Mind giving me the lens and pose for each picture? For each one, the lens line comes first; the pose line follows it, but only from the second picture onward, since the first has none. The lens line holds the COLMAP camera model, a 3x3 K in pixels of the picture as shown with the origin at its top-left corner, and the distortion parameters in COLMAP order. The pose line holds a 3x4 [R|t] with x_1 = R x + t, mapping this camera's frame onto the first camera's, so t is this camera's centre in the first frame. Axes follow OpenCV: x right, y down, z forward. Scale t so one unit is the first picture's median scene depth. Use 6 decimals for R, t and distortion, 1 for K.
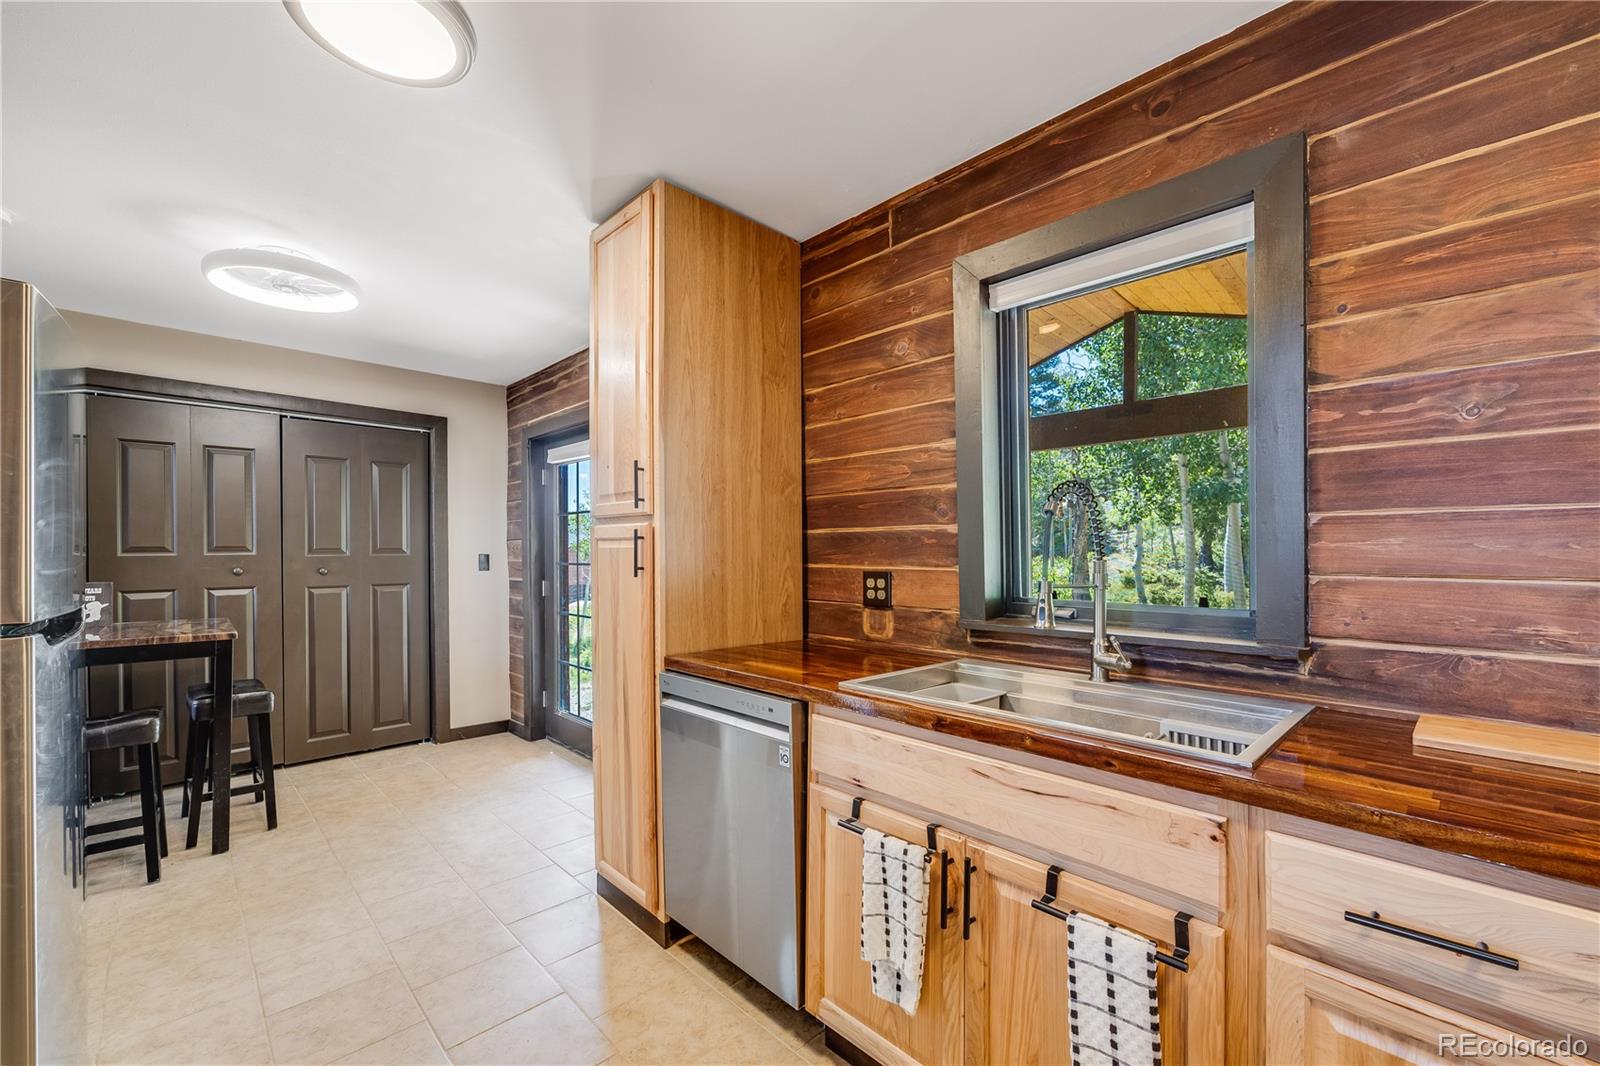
lens RADIAL K [[645.6, 0, 795.1], [0, 645.6, 552.5], [0, 0, 1]] dist [-0.004307, 0.000718]
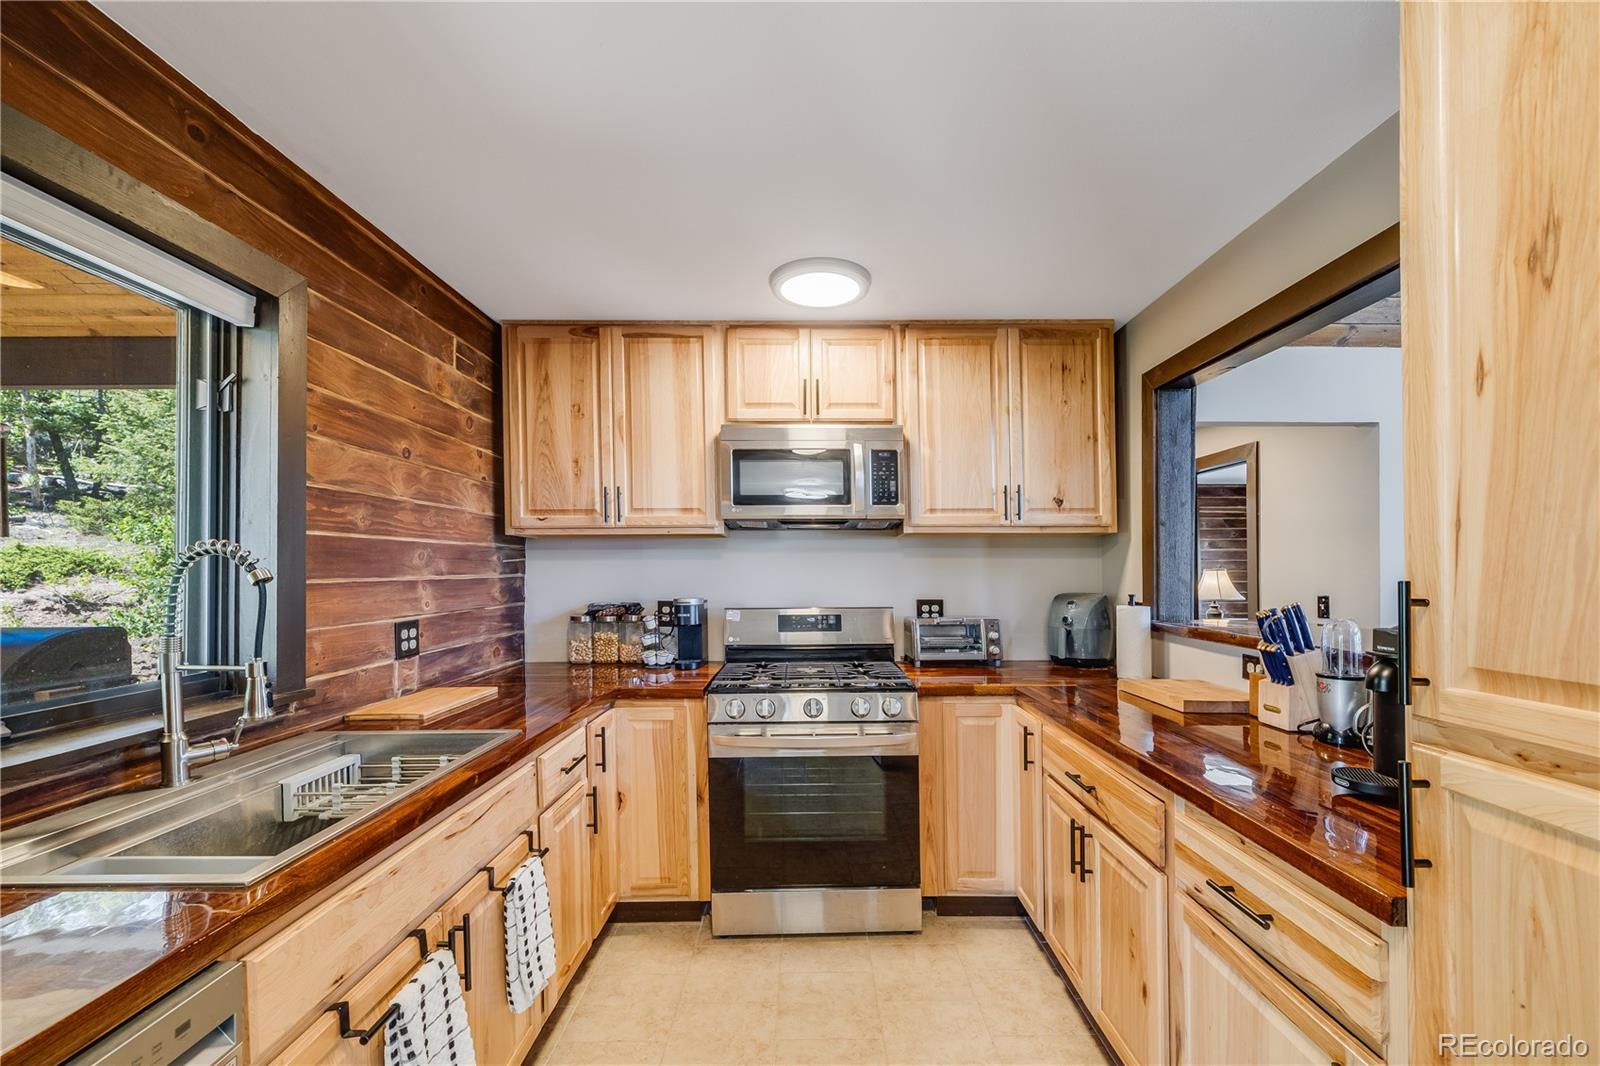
lens RADIAL K [[645.6, 0, 813.2], [0, 645.6, 571.7], [0, 0, 1]] dist [-0.004307, 0.000718]
pose [[-0.731098, -0.002893, 0.682266, -0.507416], [0.000763, 0.999987, 0.005058, -0.054595], [-0.682272, 0.004218, -0.731087, 0.800281]]
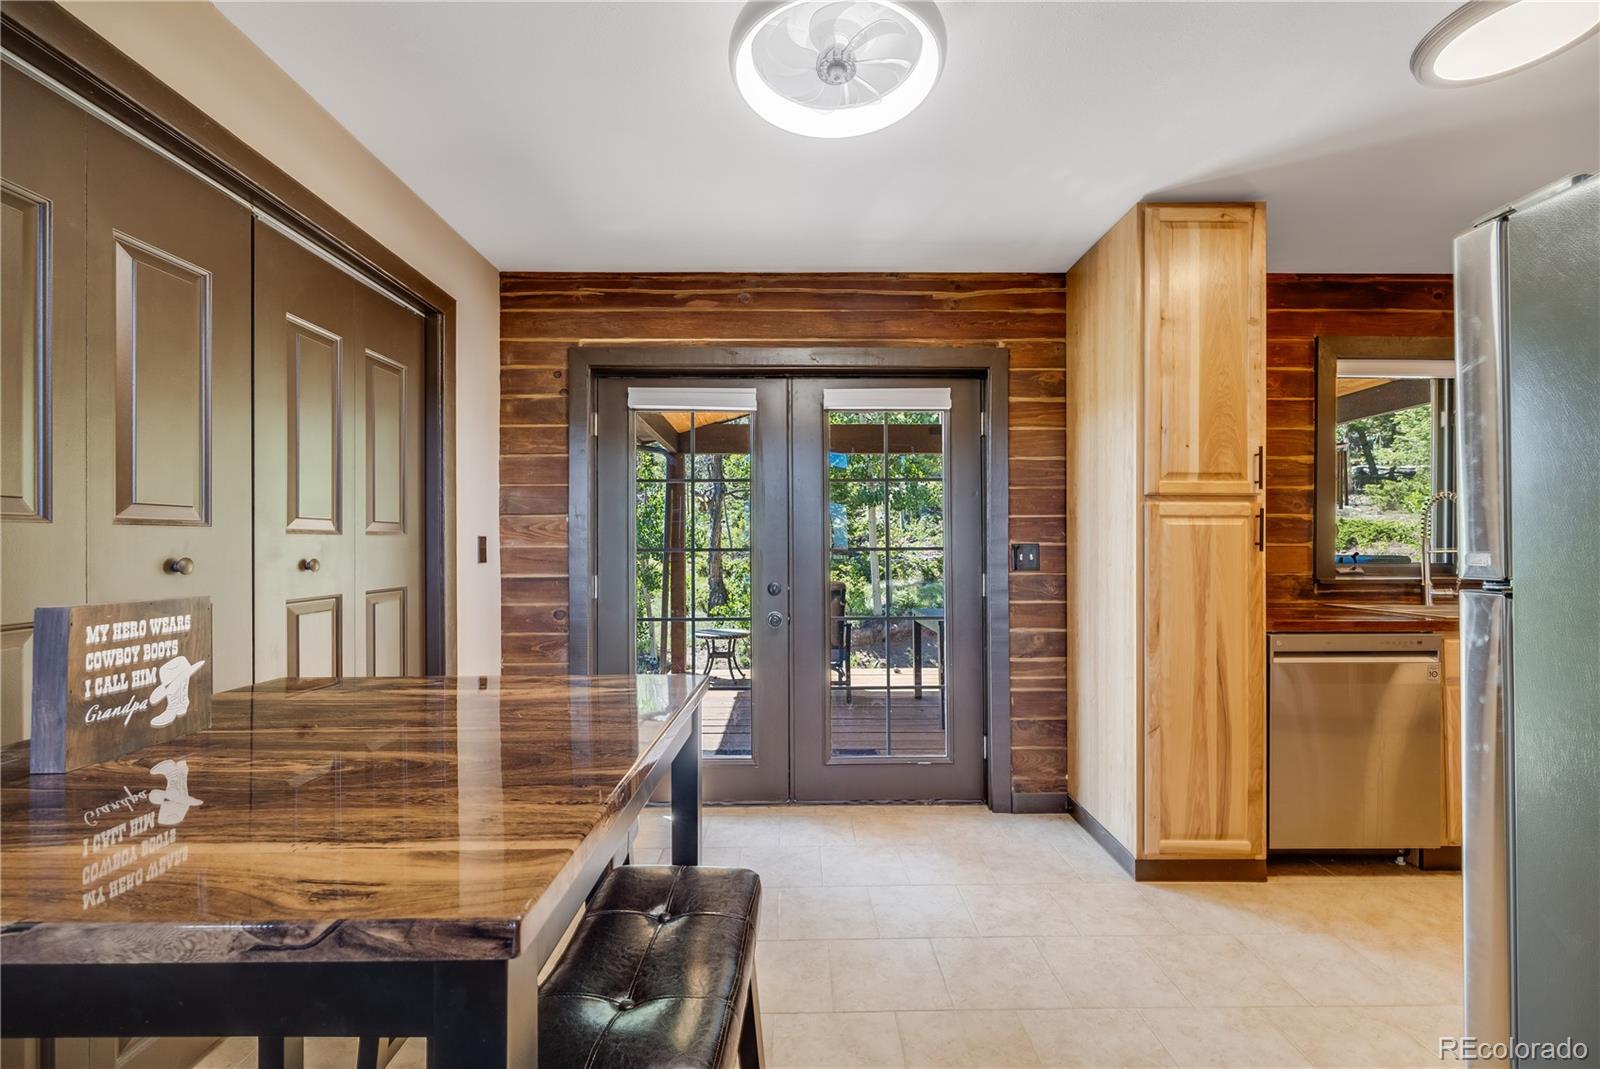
lens RADIAL K [[645.6, 0, 783.3], [0, 645.6, 536.3], [0, 0, 1]] dist [-0.004307, 0.000718]
pose [[0.701611, 0.010293, 0.712486, -1.551829], [-0.000767, 0.999906, -0.013690, 0.026536], [-0.712560, 0.009059, 0.701553, 0.782263]]
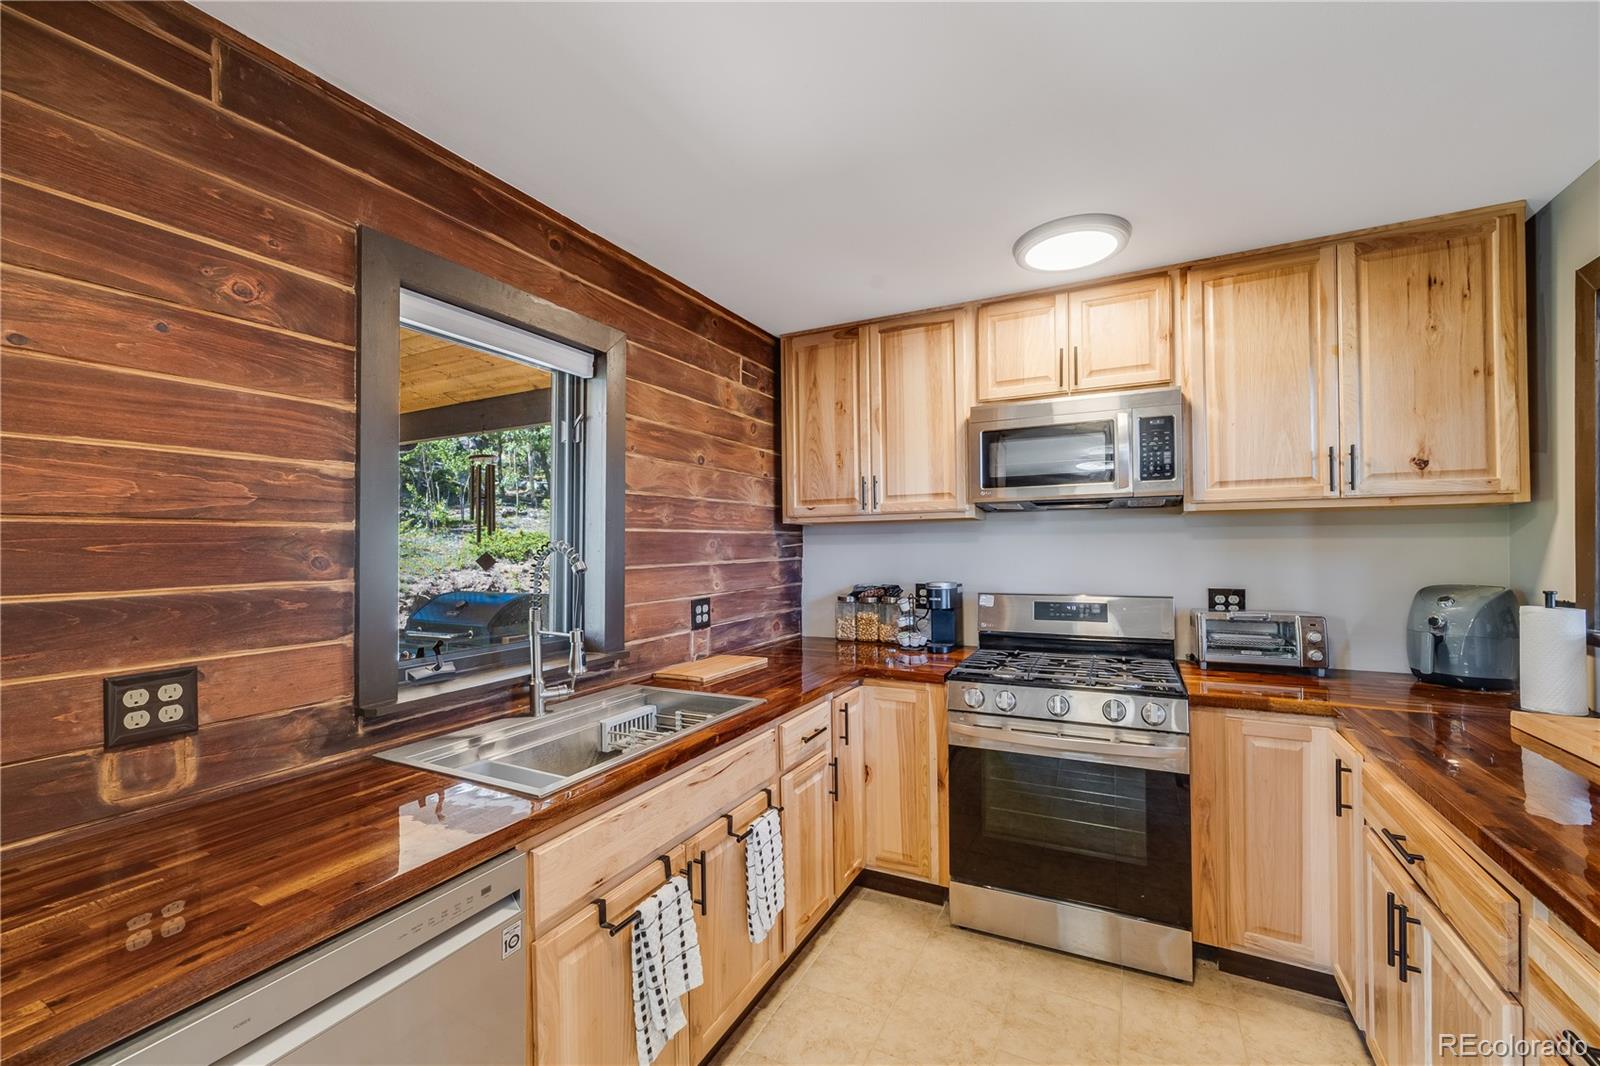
lens RADIAL K [[645.6, 0, 813.7], [0, 645.6, 544.3], [0, 0, 1]] dist [-0.004307, 0.000718]
pose [[-0.334436, 0.001827, 0.942417, -0.583574], [0.009681, 0.999952, 0.001497, -0.075572], [-0.942369, 0.009624, -0.334438, 0.705576]]
